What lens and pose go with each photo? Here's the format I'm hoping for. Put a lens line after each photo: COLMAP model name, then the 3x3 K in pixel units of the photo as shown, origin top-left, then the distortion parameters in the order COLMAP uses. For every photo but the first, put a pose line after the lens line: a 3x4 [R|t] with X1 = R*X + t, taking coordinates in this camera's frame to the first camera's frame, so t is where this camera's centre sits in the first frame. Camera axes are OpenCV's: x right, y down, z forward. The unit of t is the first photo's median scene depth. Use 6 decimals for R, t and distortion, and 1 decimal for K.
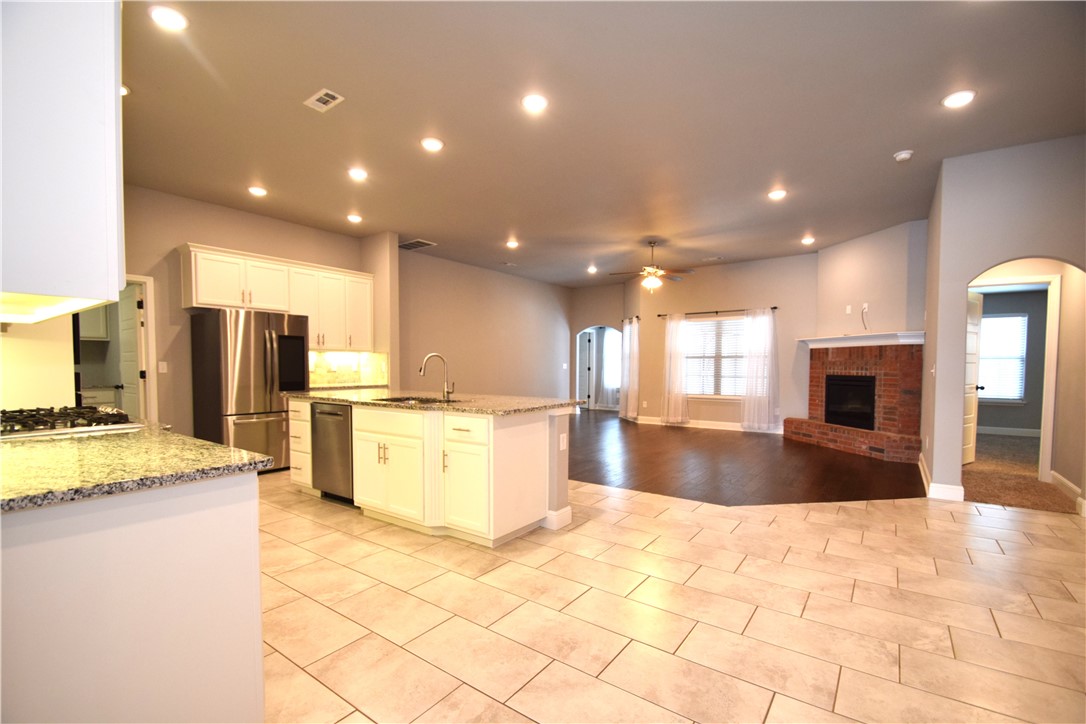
lens RADIAL K [[478.7, 0, 540.9], [0, 478.7, 383.2], [0, 0, 1]] dist [0.014472, -0.017614]
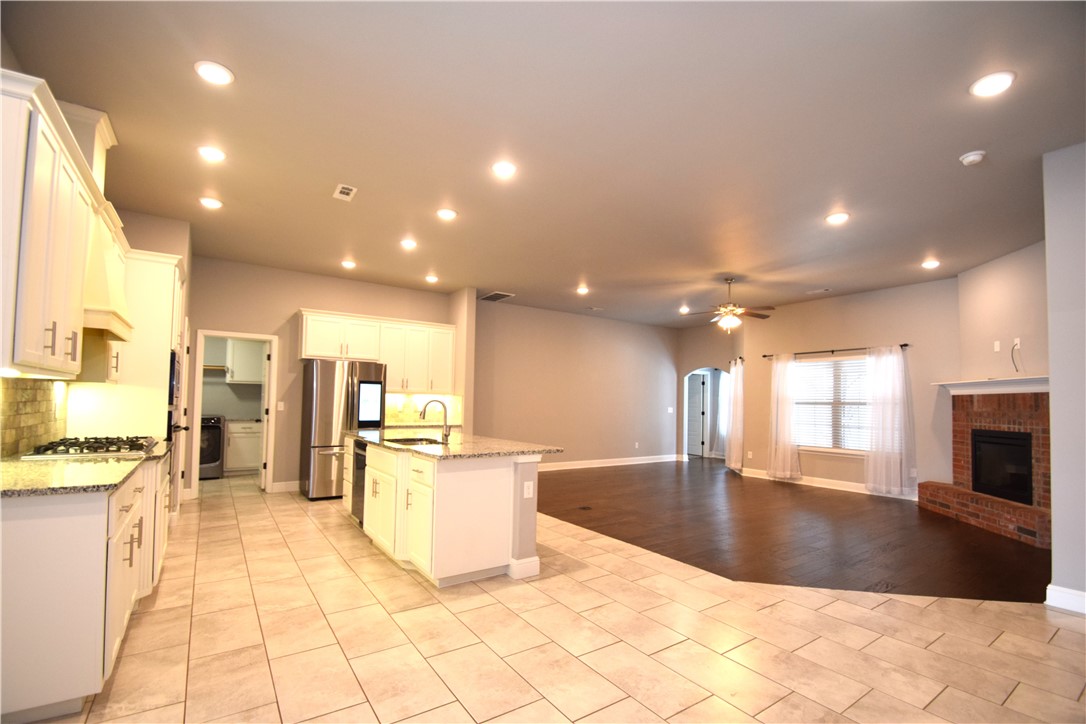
lens RADIAL K [[478.6, 0, 539.1], [0, 478.6, 383.8], [0, 0, 1]] dist [0.018246, -0.020527]
pose [[0.942263, 0.001931, -0.334869, 0.206674], [-0.029369, 0.996607, -0.076894, -0.011075], [0.333584, 0.082289, 0.939122, 0.025987]]
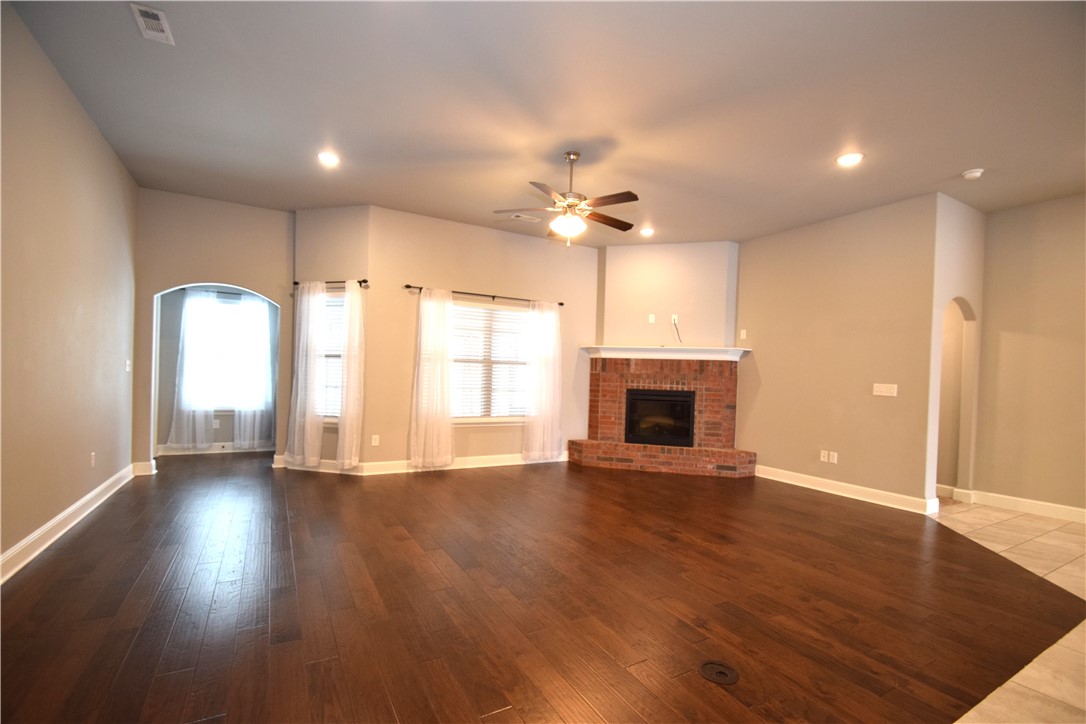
lens RADIAL K [[478.7, 0, 540.9], [0, 478.7, 383.2], [0, 0, 1]] dist [0.014472, -0.017614]
pose [[0.414719, -0.002320, 0.909946, -0.301503], [0.004892, 0.999988, 0.000320, -0.031180], [-0.909936, 0.004319, 0.414726, 0.843259]]
